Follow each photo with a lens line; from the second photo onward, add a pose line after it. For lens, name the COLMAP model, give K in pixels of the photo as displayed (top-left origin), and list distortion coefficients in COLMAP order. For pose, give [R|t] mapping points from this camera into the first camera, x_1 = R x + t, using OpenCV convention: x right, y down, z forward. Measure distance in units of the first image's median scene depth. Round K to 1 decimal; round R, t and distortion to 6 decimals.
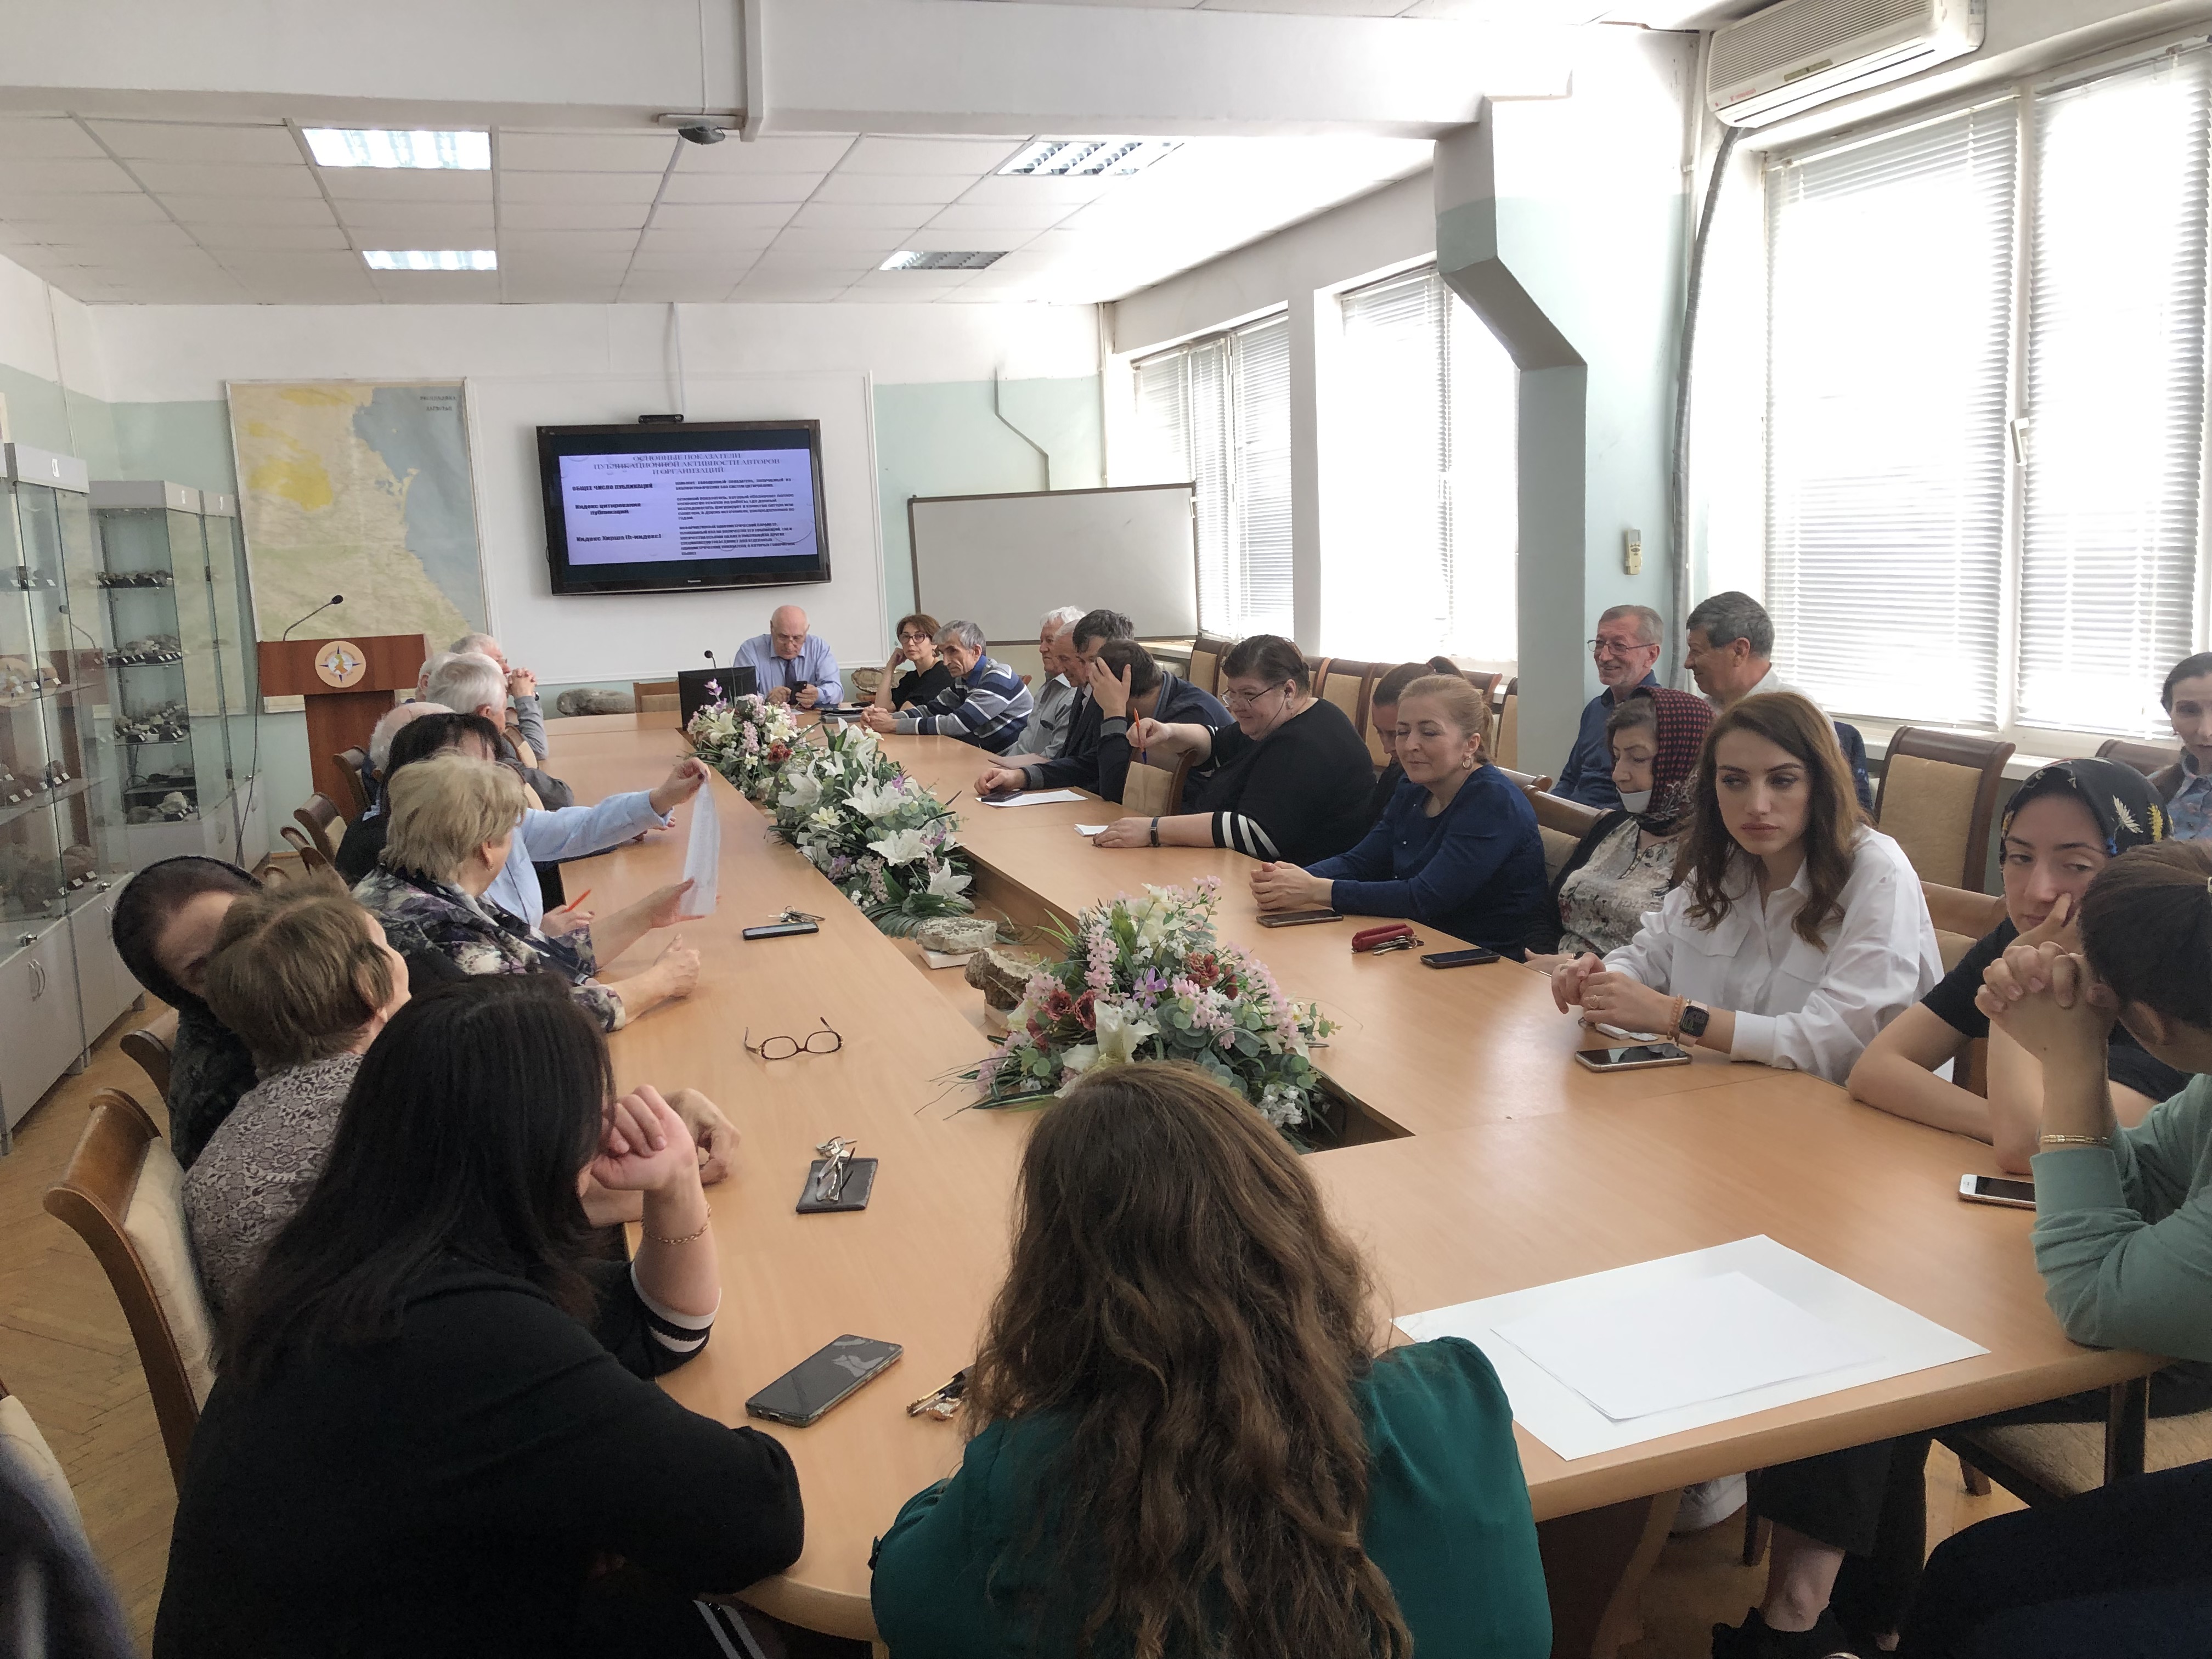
lens RADIAL K [[1795.5, 0, 1125.1], [0, 1795.5, 829.9], [0, 0, 1]] dist [0.001536, -0.000145]
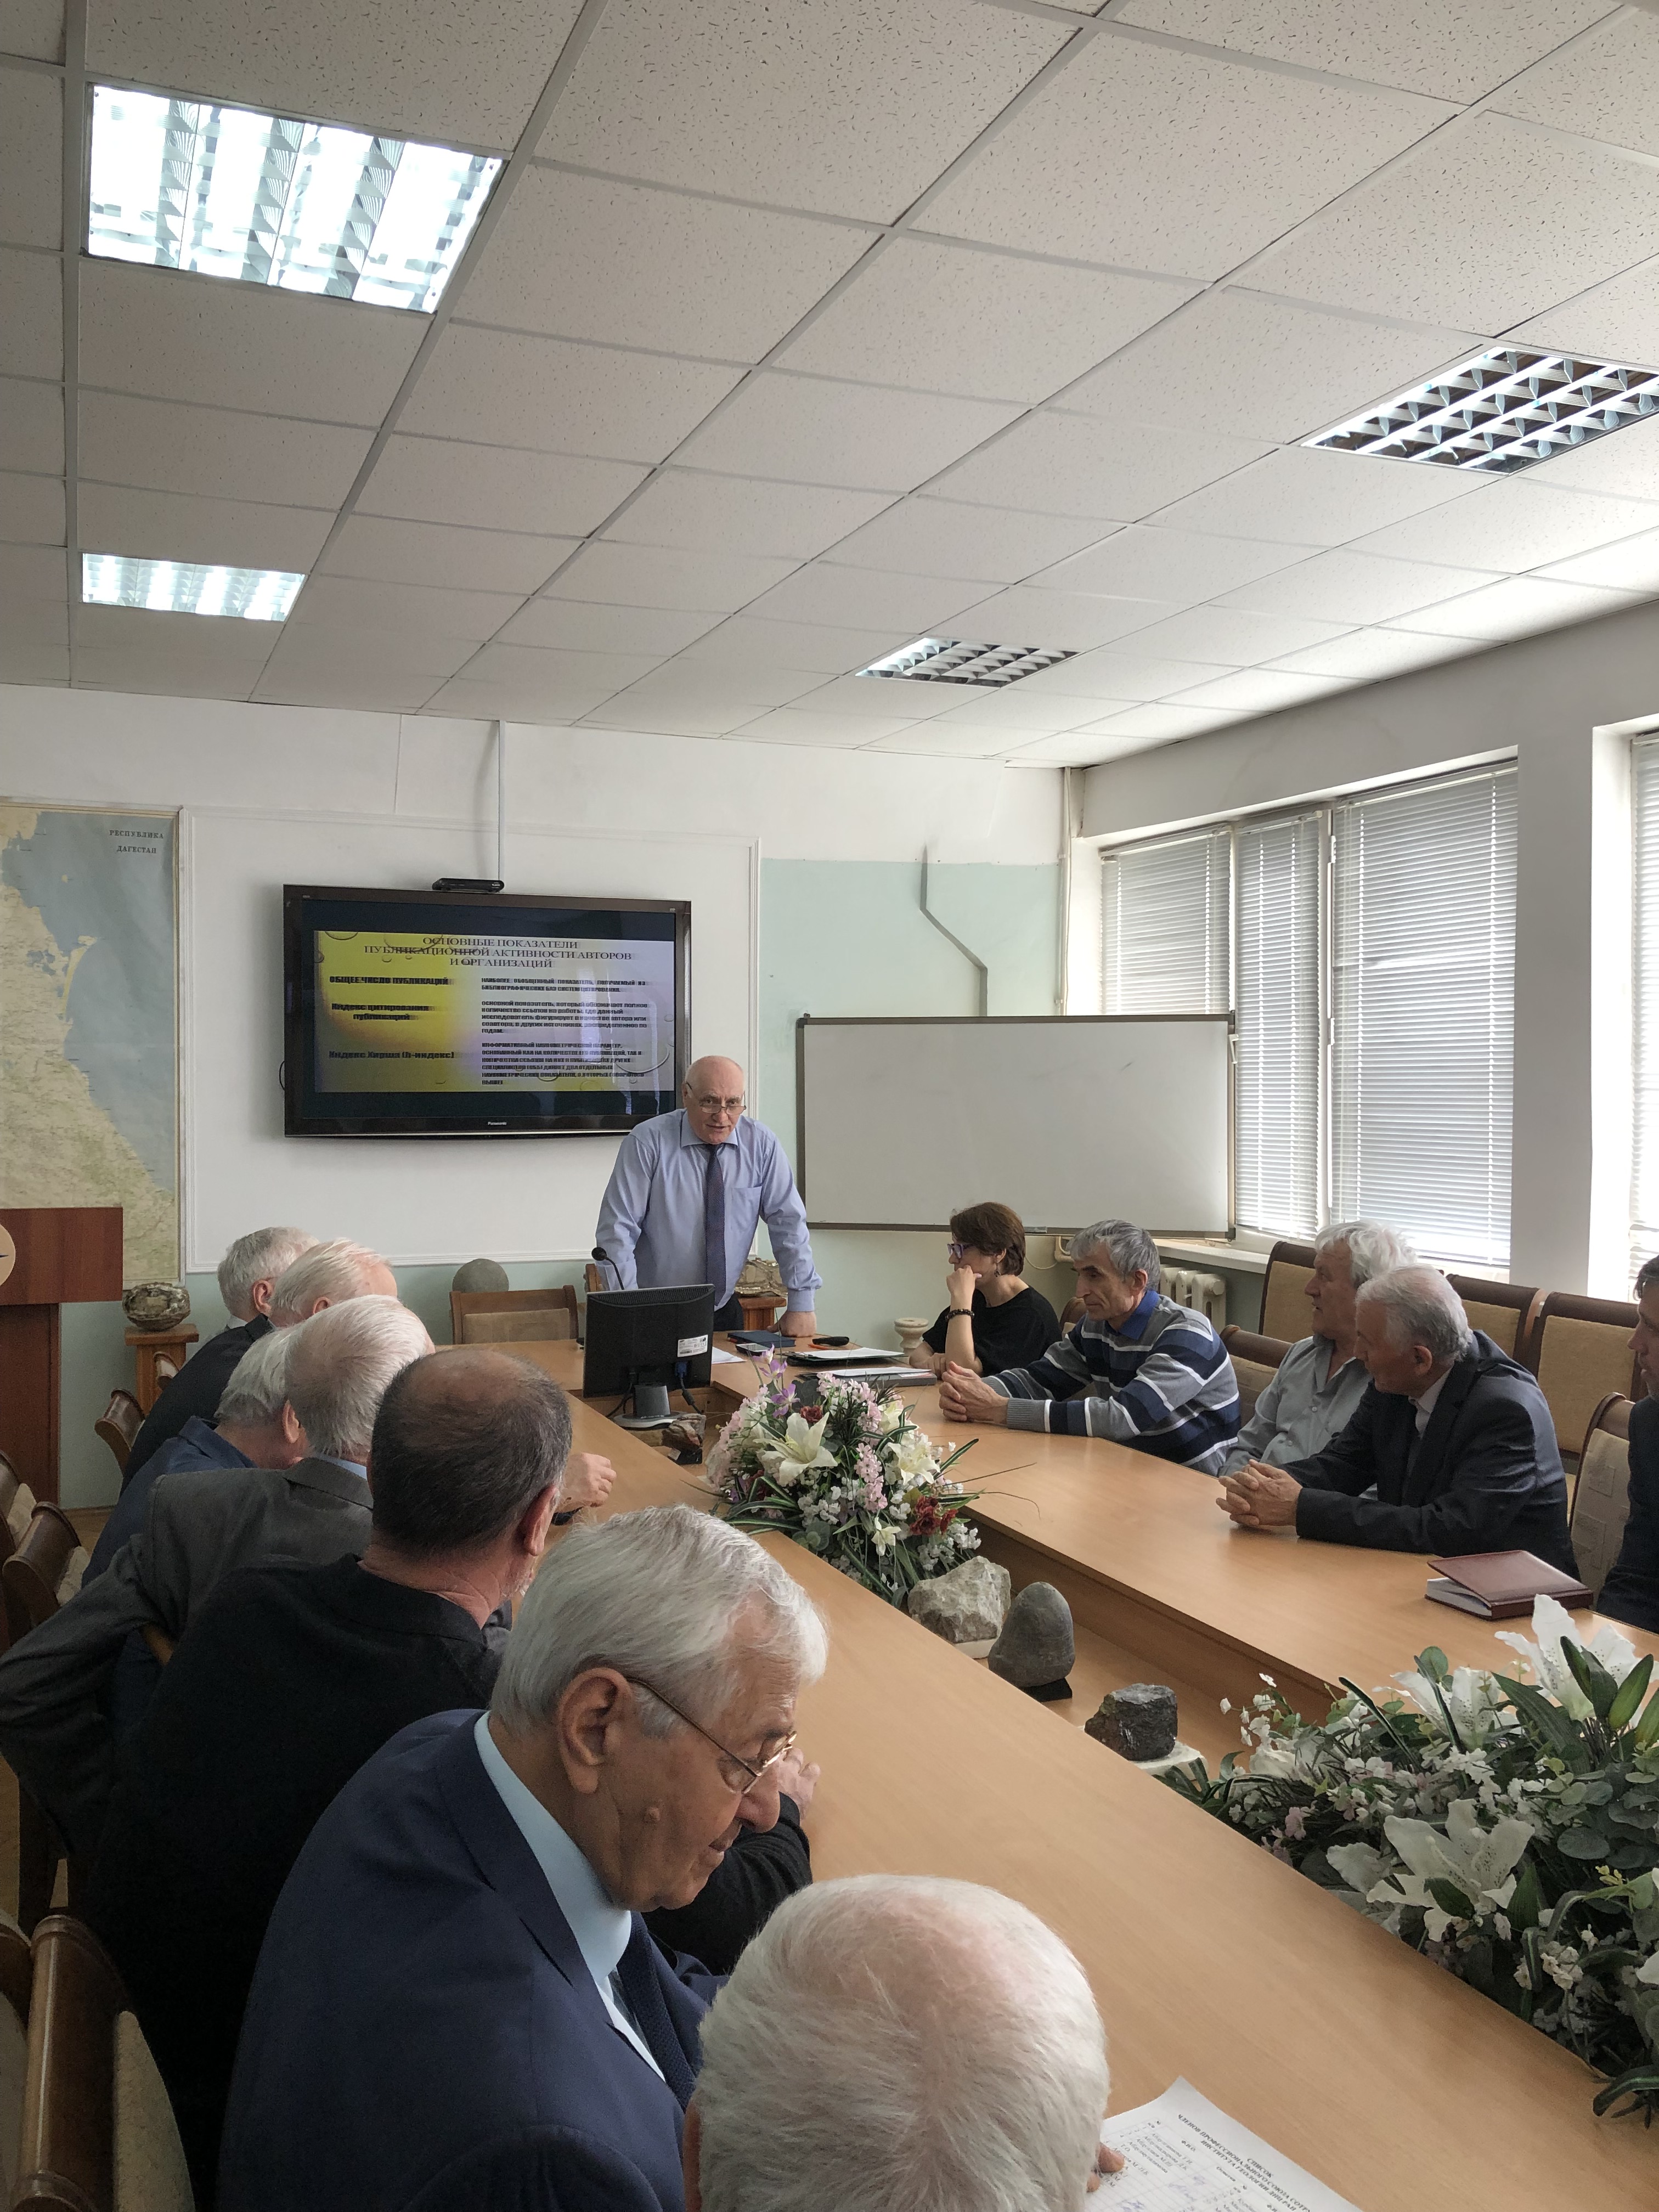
lens RADIAL K [[1795.5, 0, 890.5], [0, 1795.5, 1110.8], [0, 0, 1]] dist [0.001536, -0.000145]
pose [[0.996394, 0.042361, 0.073514, -0.150501], [-0.031328, 0.988902, -0.145228, -0.052382], [-0.078850, 0.142401, 0.986663, 0.339777]]
